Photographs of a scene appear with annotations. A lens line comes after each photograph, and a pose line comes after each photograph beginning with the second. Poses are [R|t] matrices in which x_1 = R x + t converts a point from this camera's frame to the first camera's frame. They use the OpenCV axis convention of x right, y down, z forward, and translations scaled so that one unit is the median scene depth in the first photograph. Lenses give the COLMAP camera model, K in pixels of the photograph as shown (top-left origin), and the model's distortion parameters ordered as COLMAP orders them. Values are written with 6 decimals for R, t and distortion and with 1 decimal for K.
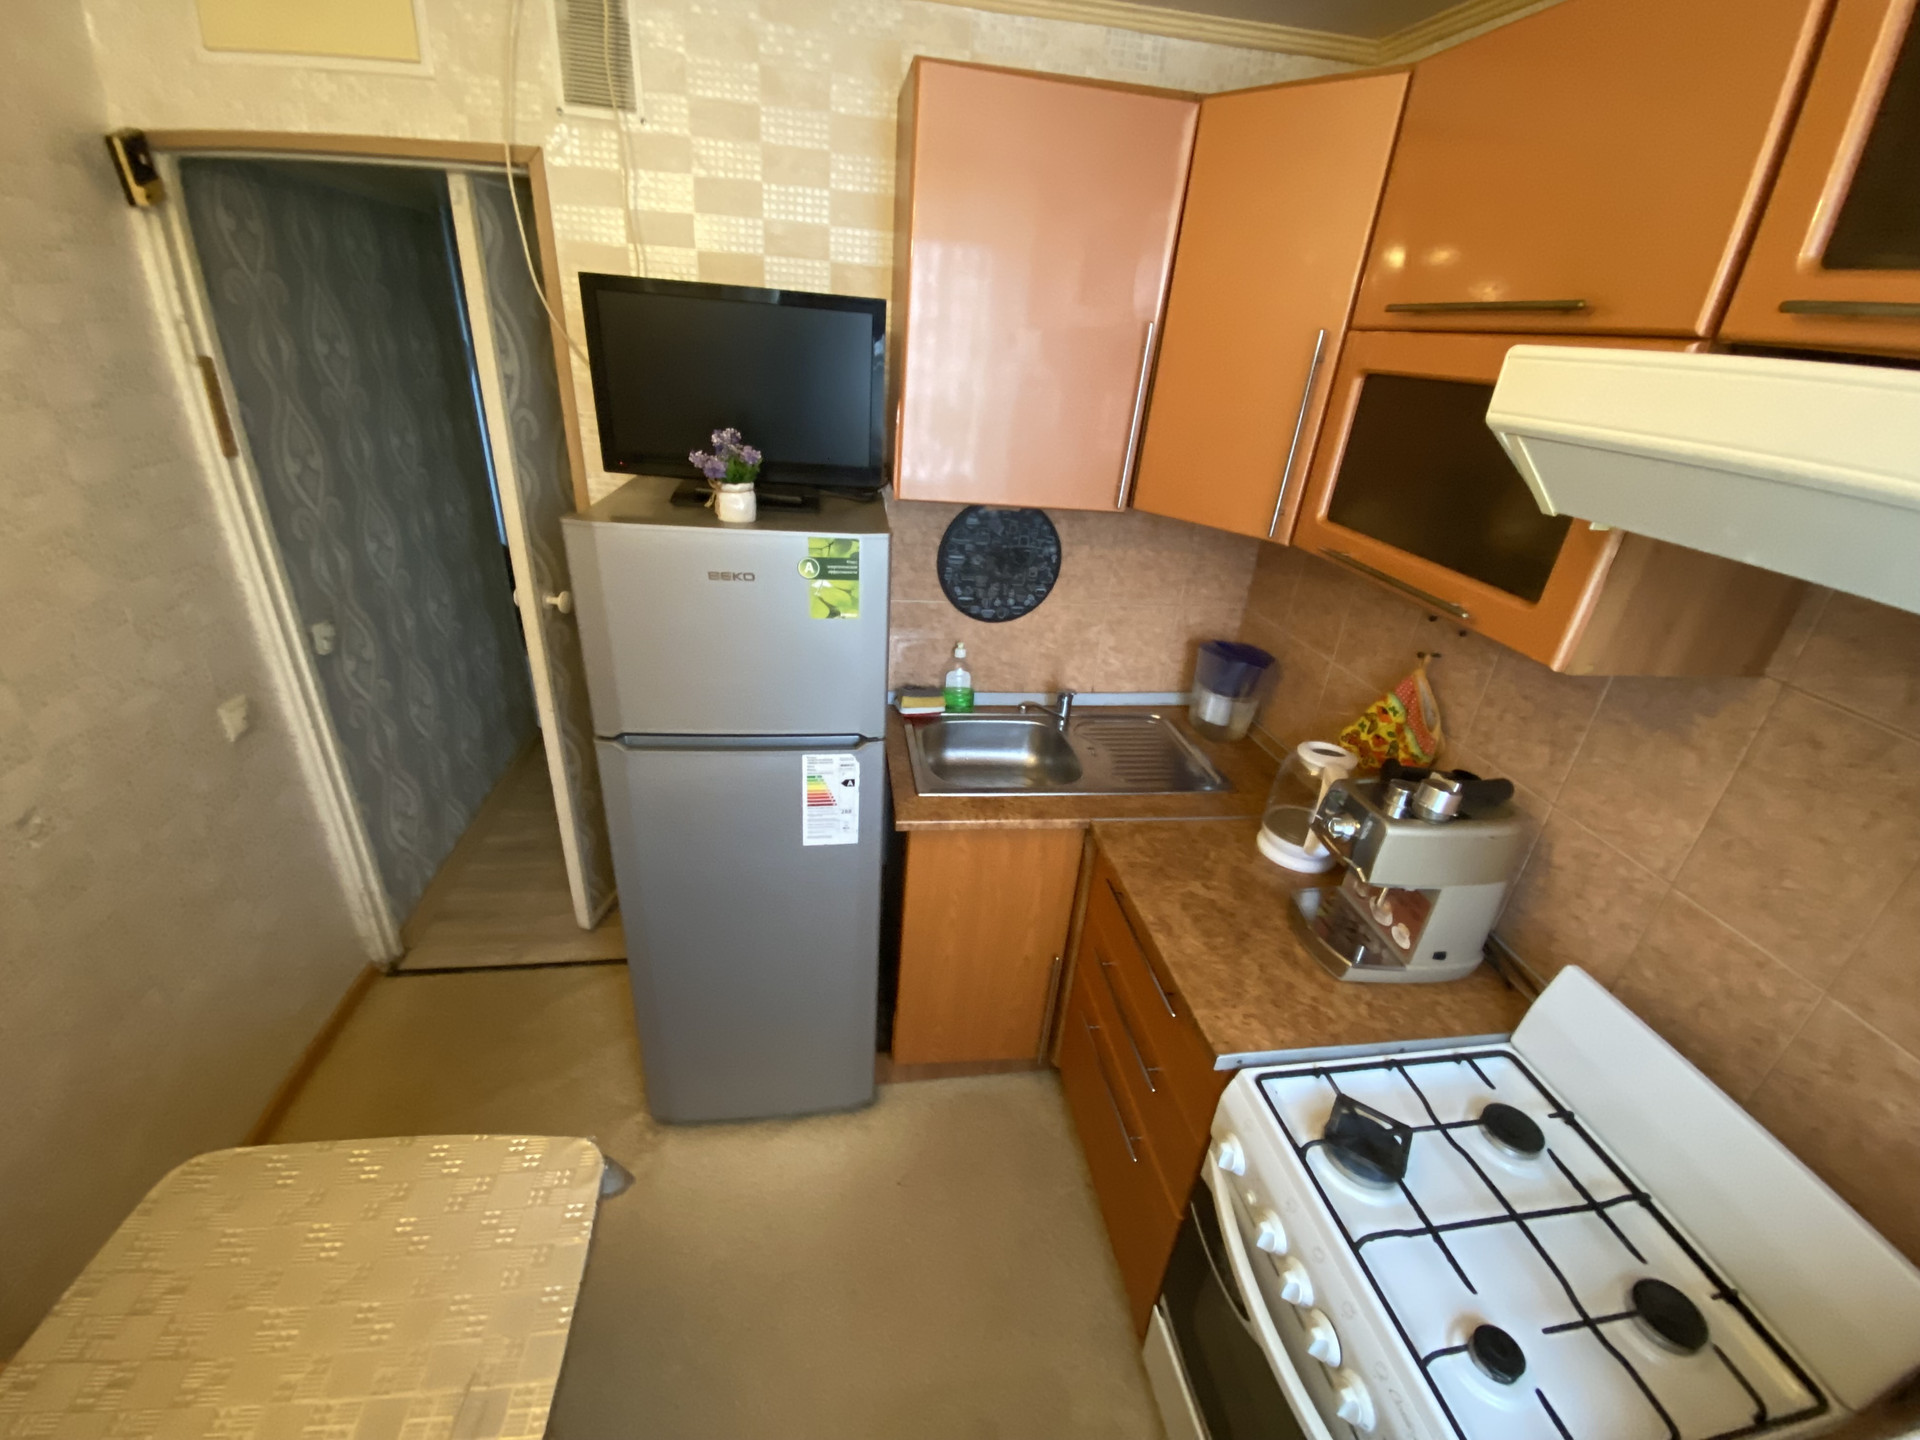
lens RADIAL K [[772.0, 0, 956.8], [0, 772.0, 724.8], [0, 0, 1]] dist [0.050514, -0.035621]
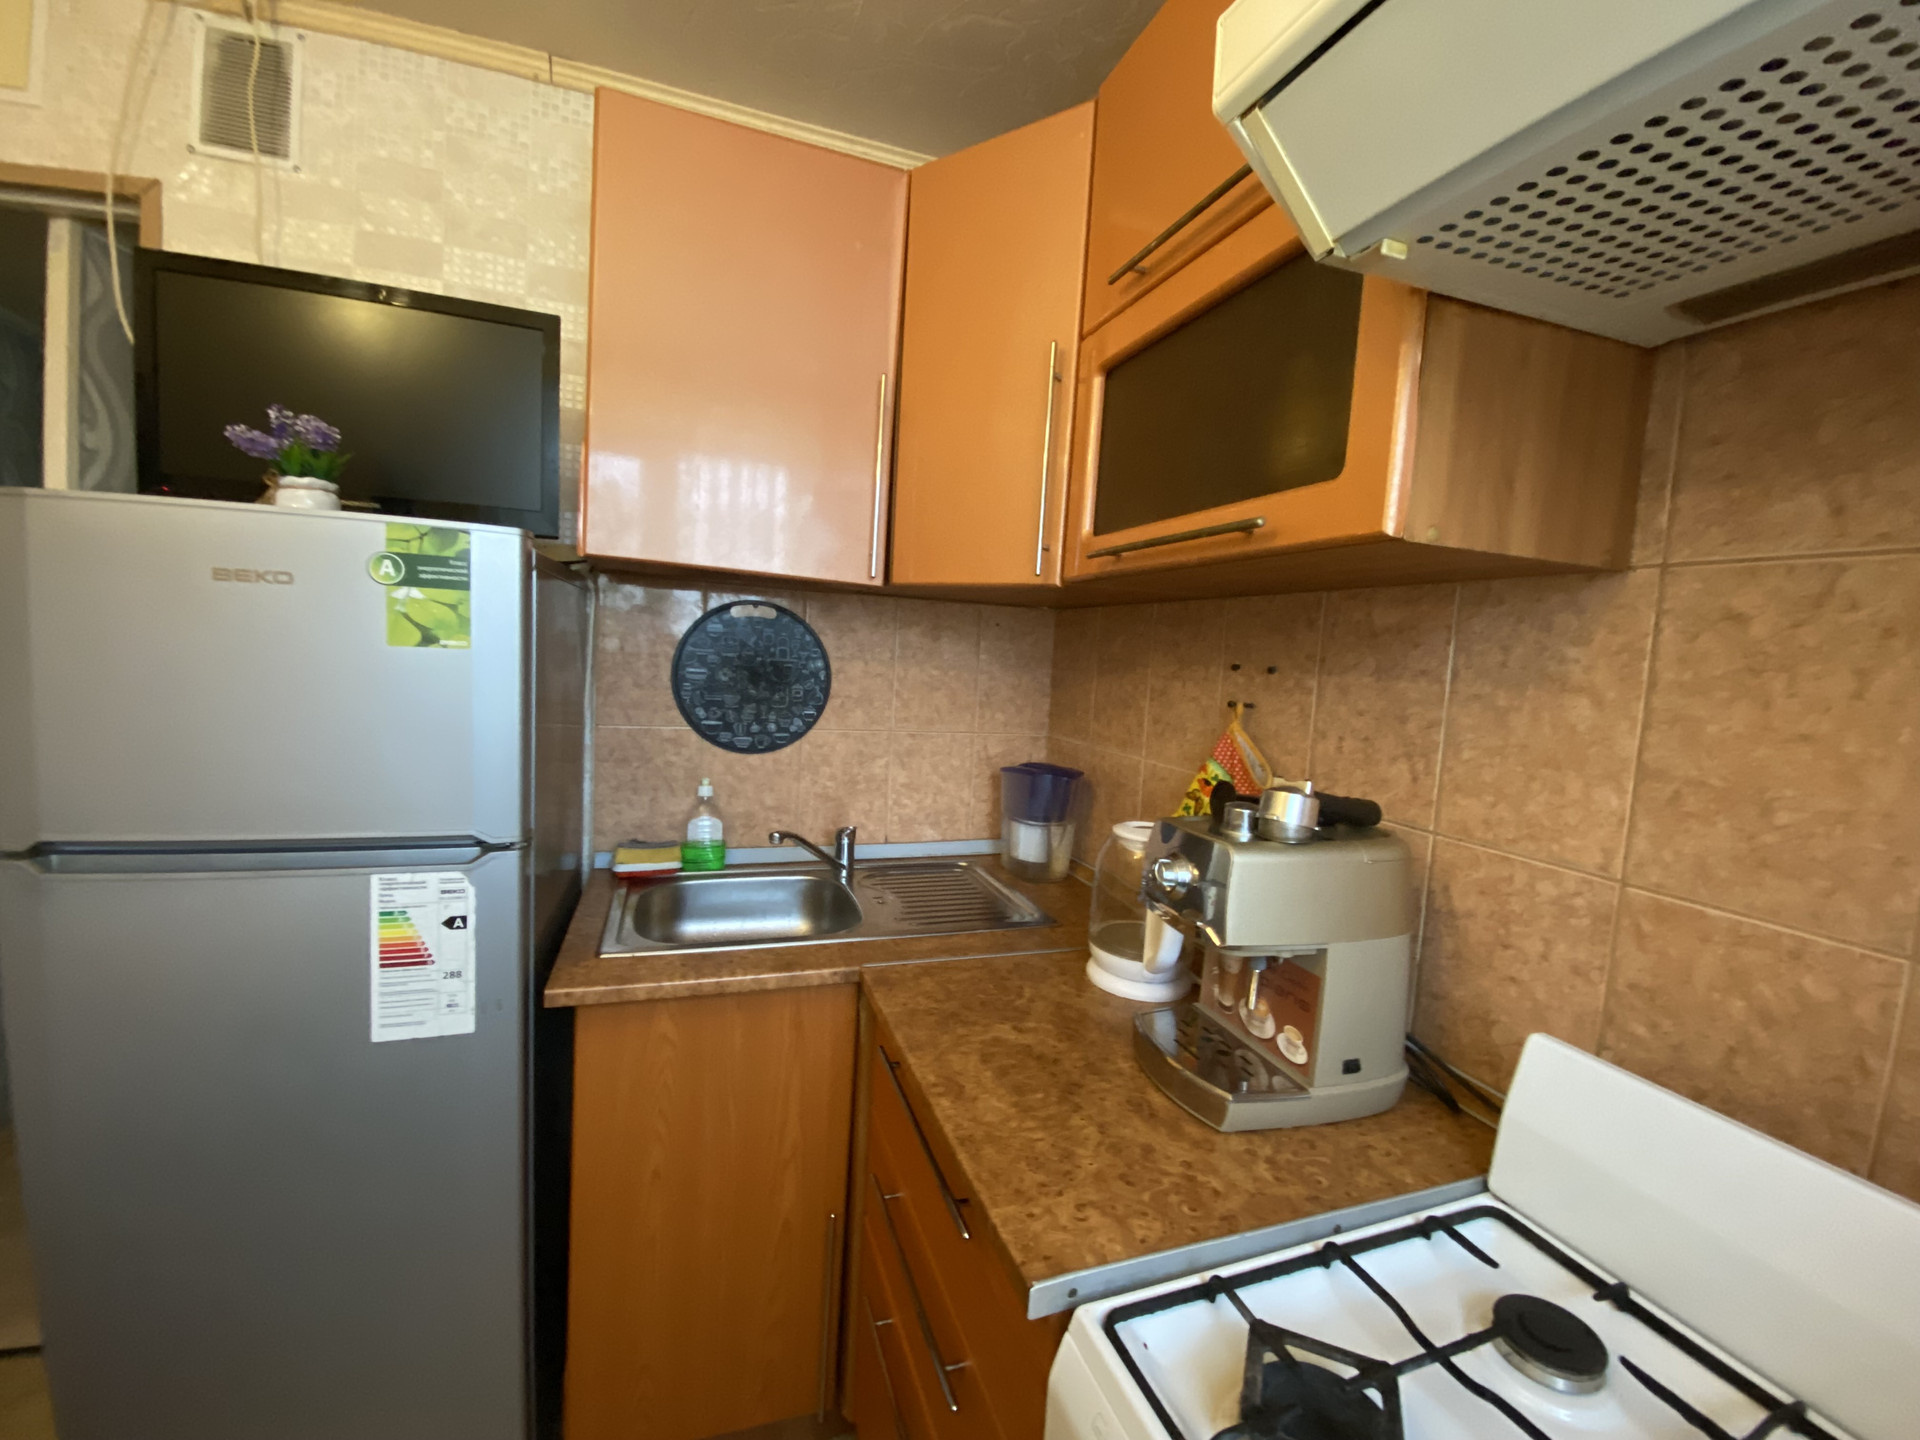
lens RADIAL K [[772.0, 0, 956.8], [0, 772.0, 724.8], [0, 0, 1]] dist [0.050514, -0.035621]
pose [[0.981968, -0.029601, 0.186715, 0.148490], [0.093045, 0.935431, -0.341044, 0.183389], [-0.164563, 0.352267, 0.921318, 0.291726]]
